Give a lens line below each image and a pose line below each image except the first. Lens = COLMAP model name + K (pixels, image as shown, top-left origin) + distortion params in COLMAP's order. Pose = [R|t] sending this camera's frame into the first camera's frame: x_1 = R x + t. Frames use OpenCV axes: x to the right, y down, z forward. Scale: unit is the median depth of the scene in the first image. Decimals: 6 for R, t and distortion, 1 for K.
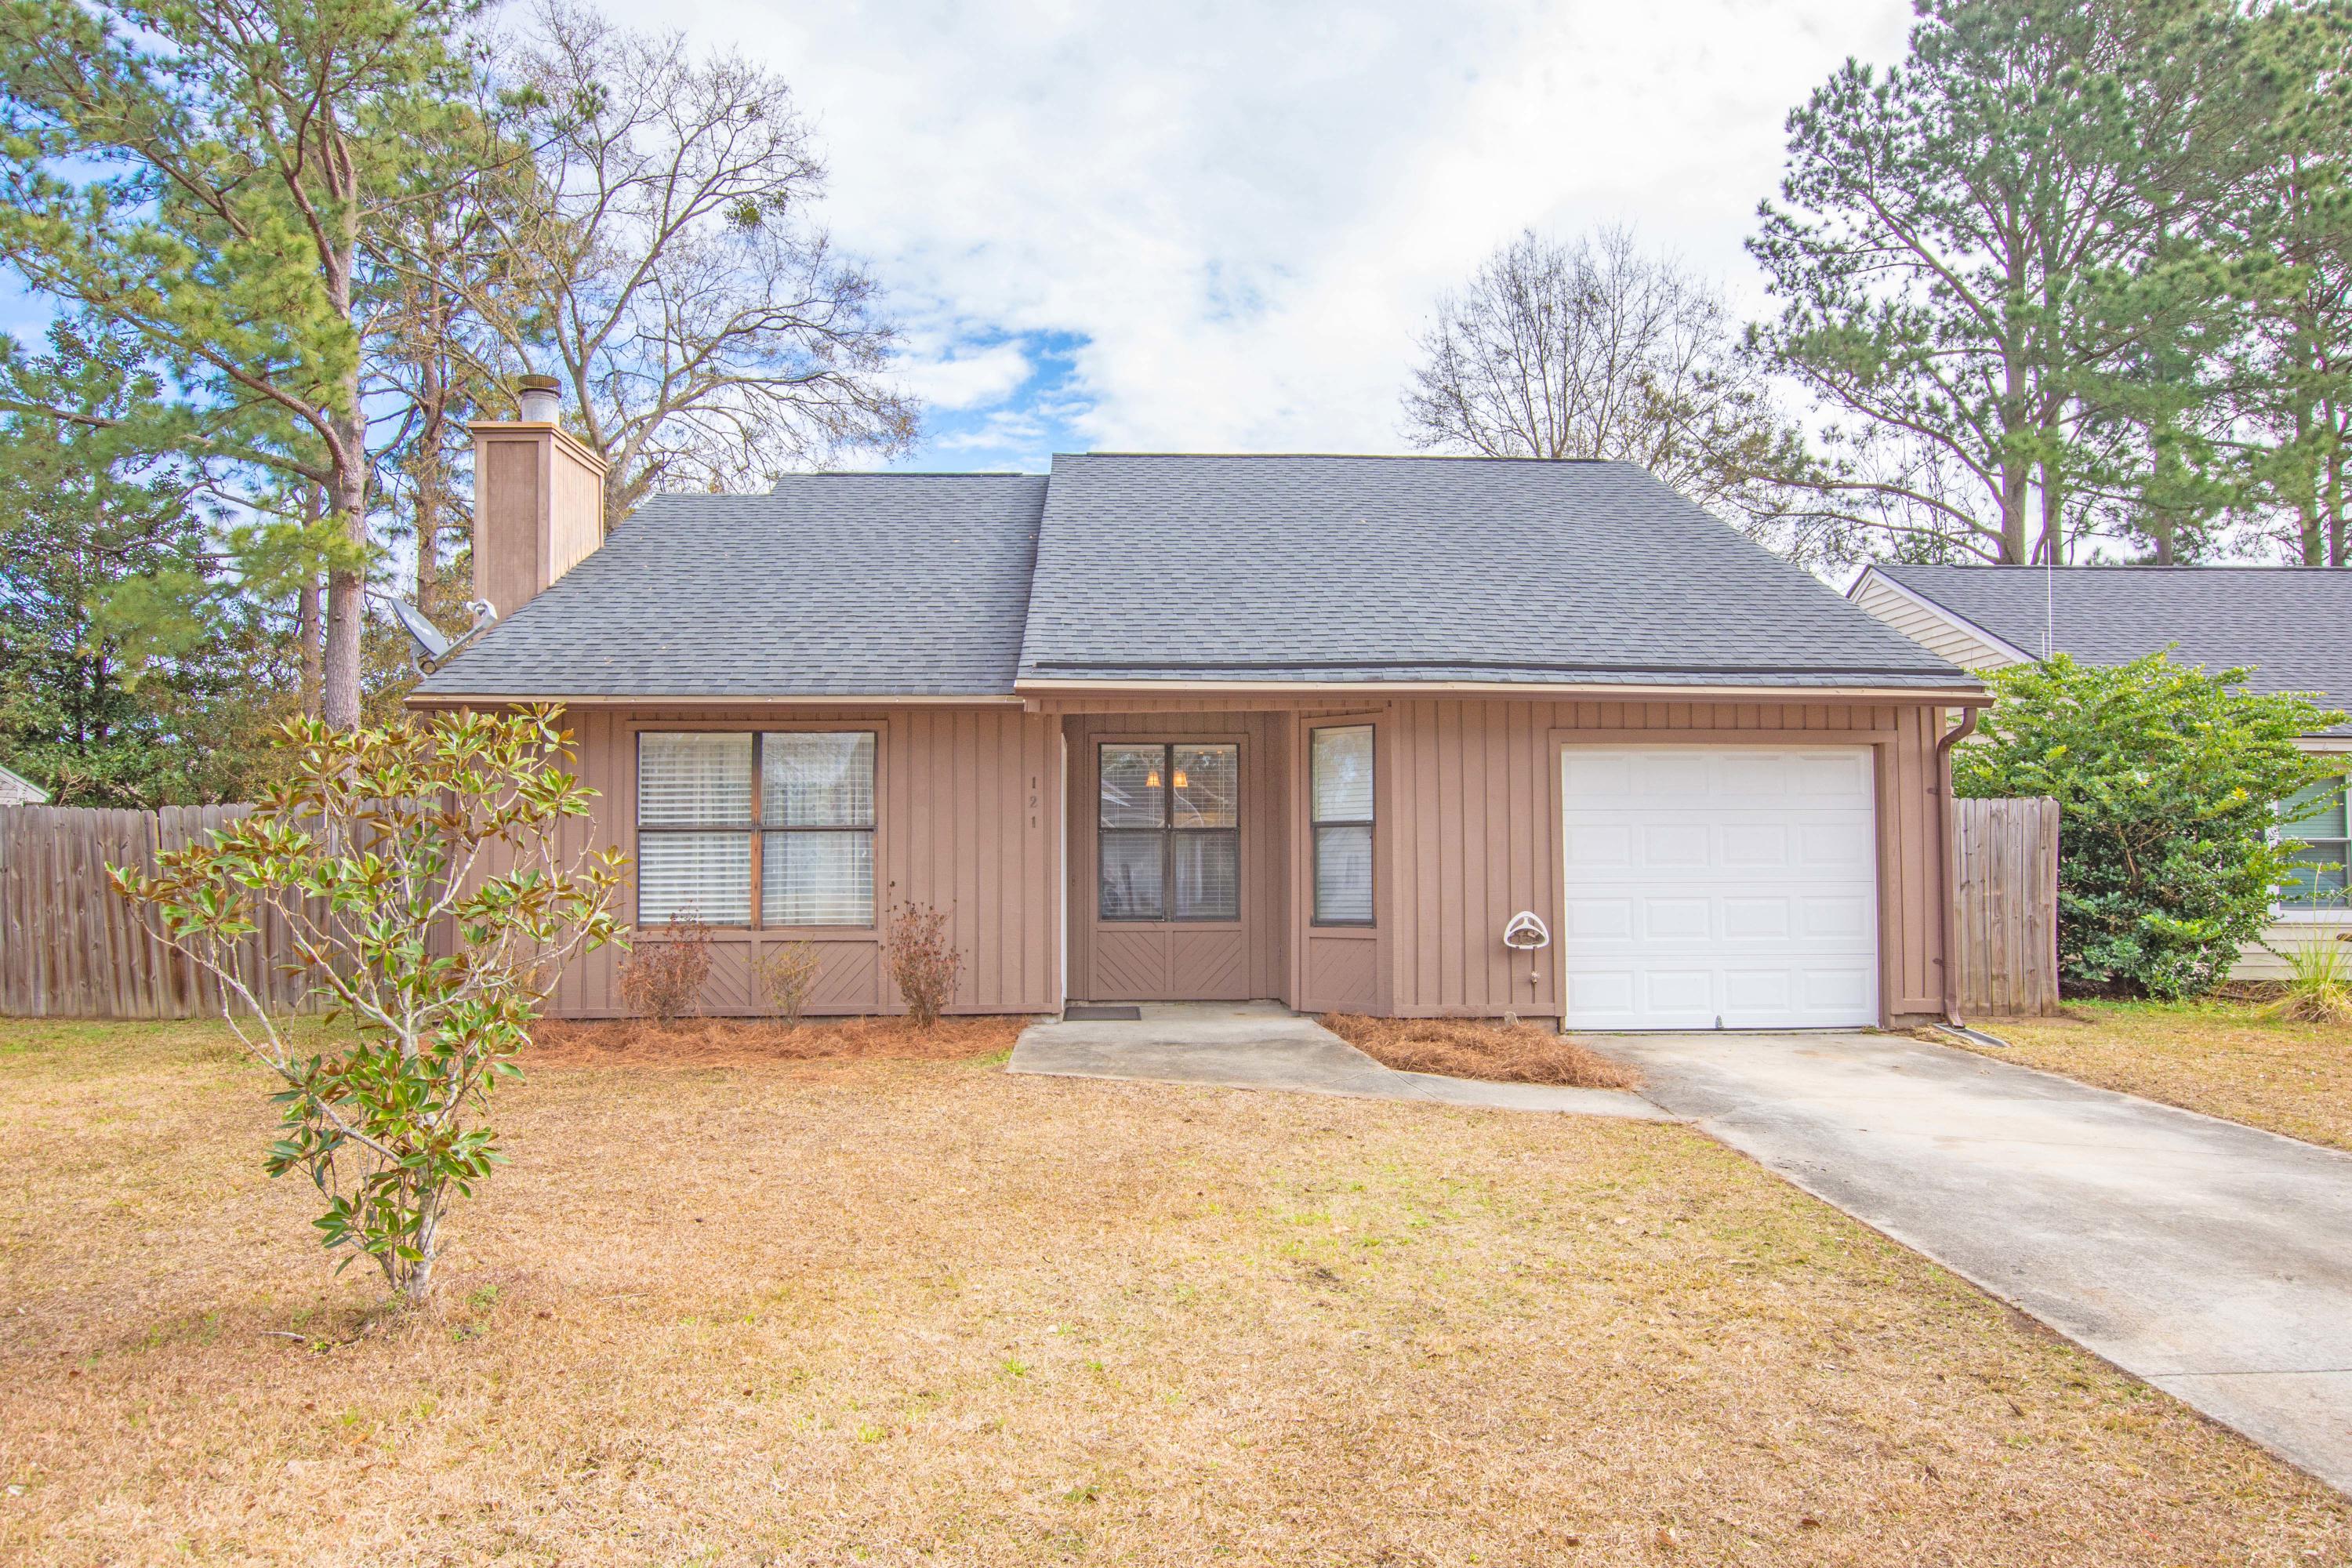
lens RADIAL K [[1521.1, 0, 1173.8], [0, 1521.1, 785.1], [0, 0, 1]] dist [-0.008330, 0.010371]
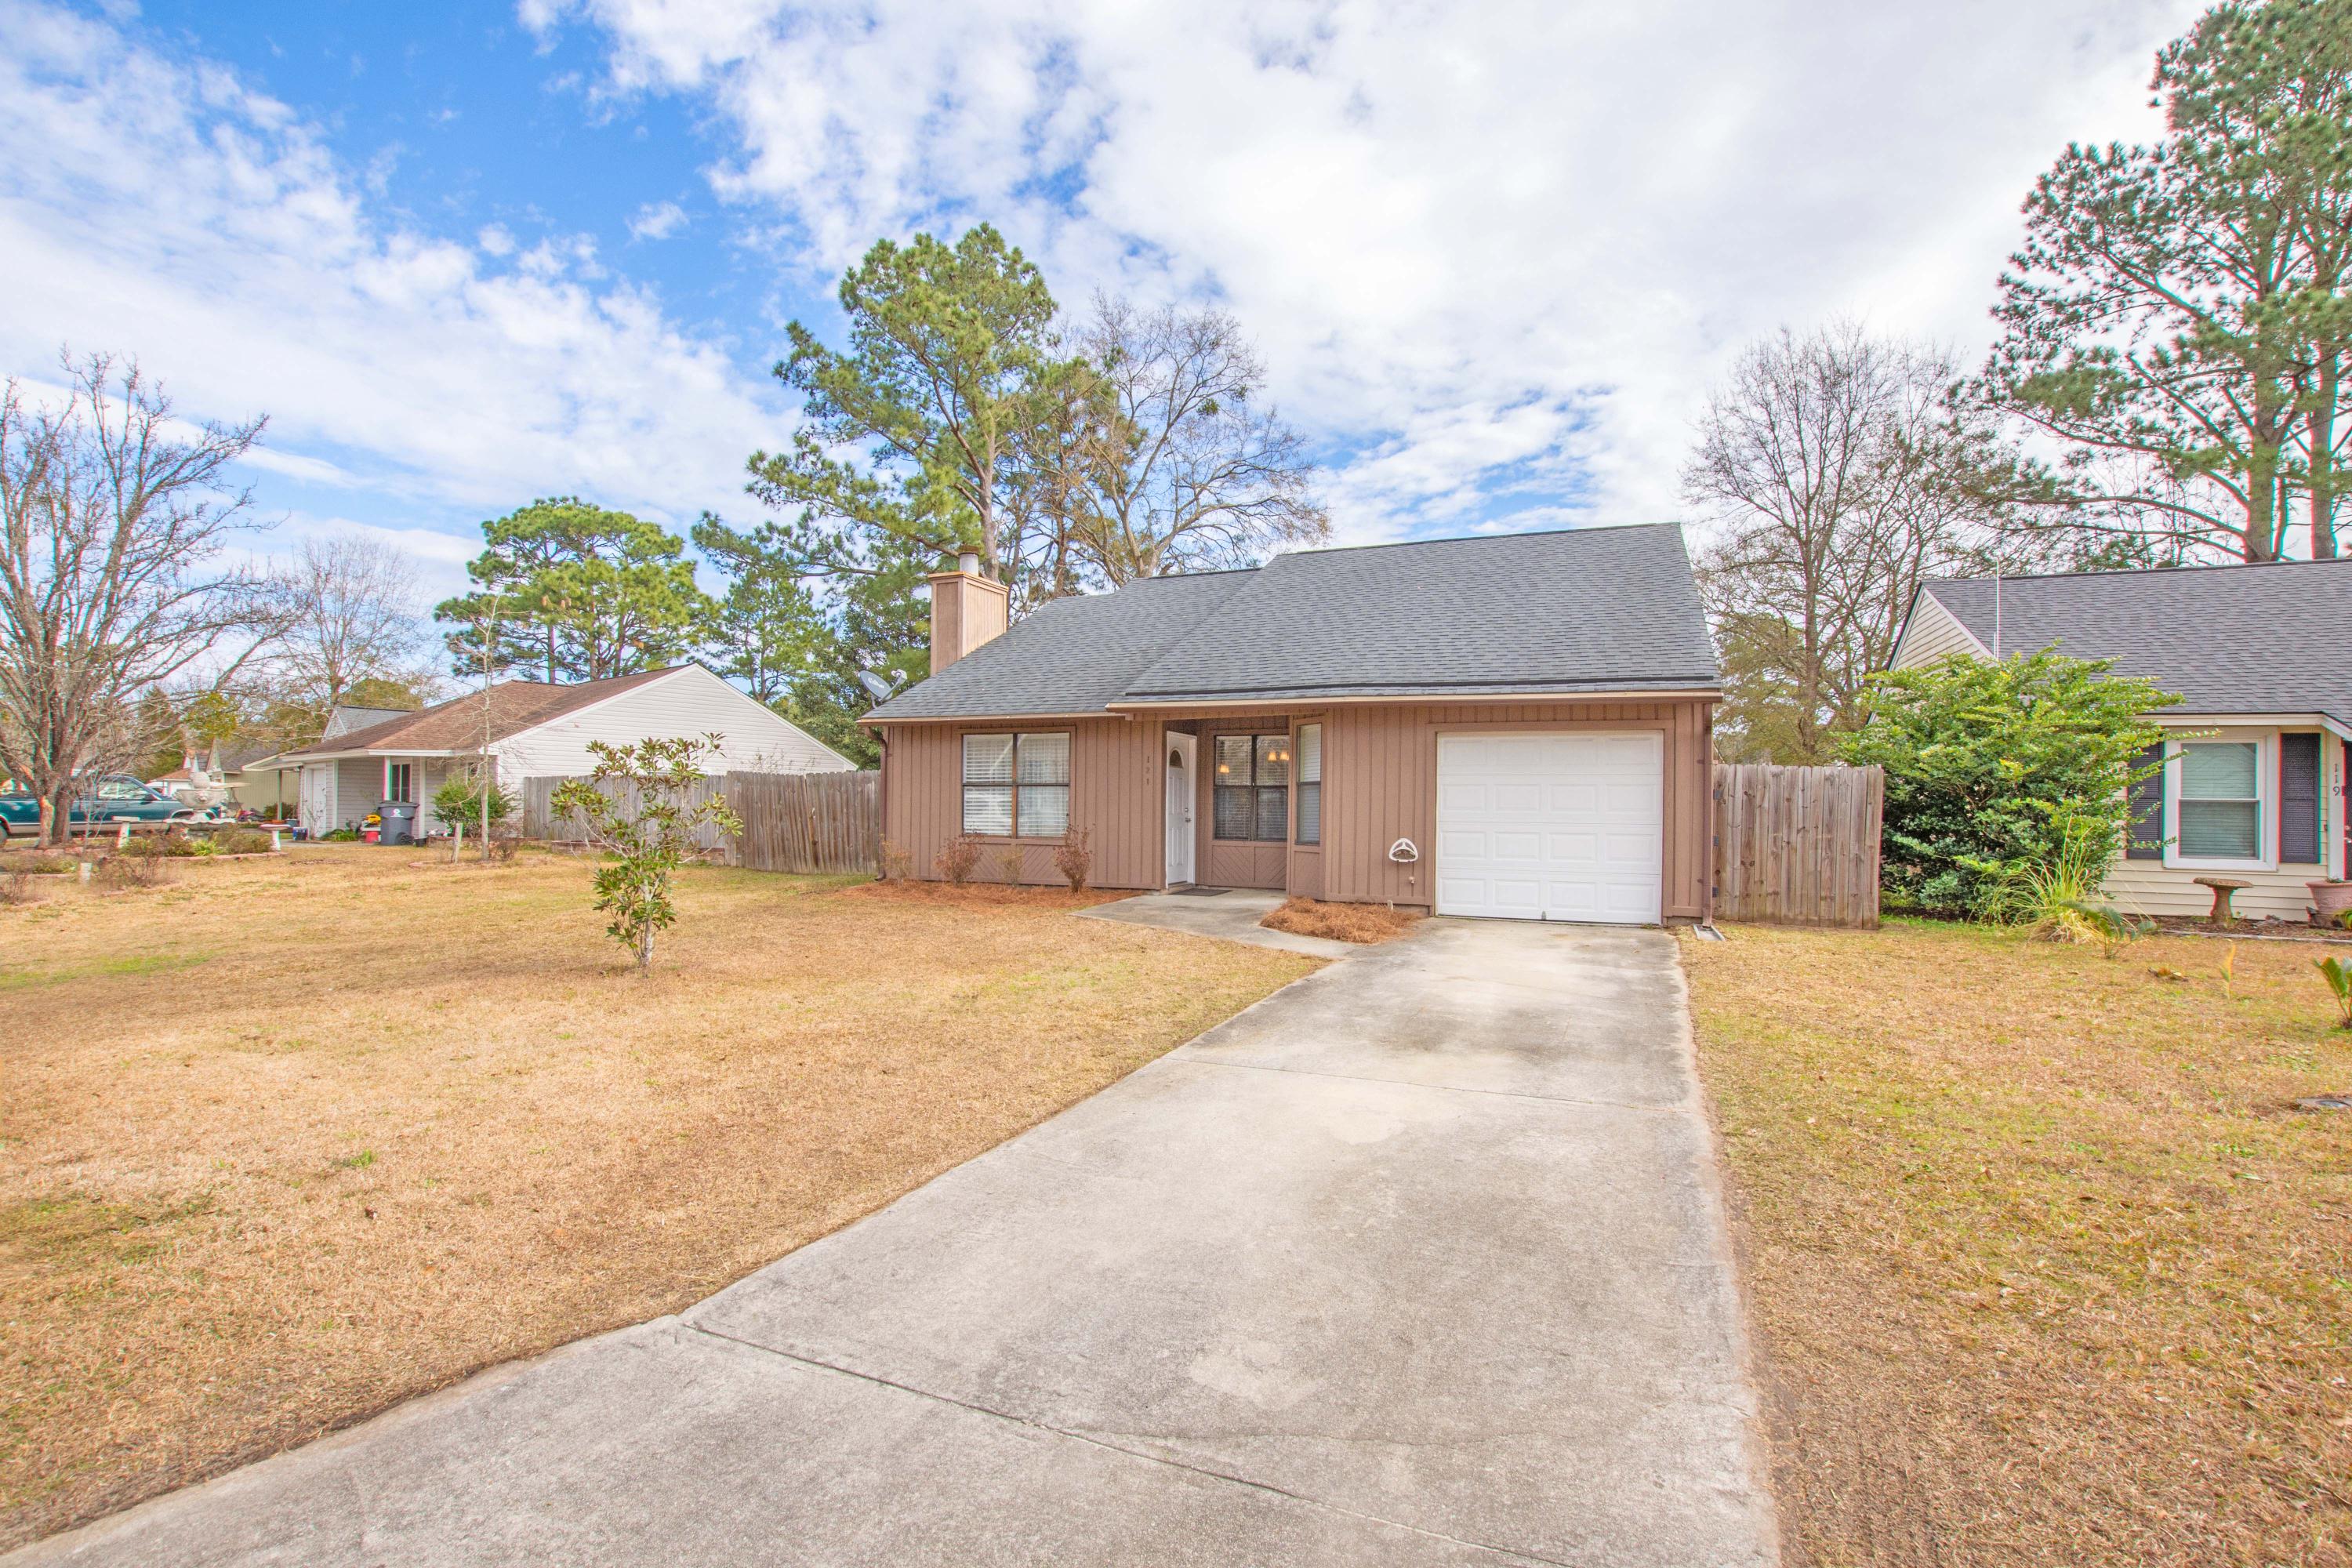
lens RADIAL K [[1042.3, 0, 1177.6], [0, 1042.3, 784.6], [0, 0, 1]] dist [-0.036358, 0.006636]
pose [[0.903977, 0.003925, -0.427562, 0.163016], [0.007671, 0.999648, 0.025394, -0.001028], [0.427511, -0.026236, 0.903629, -0.029184]]
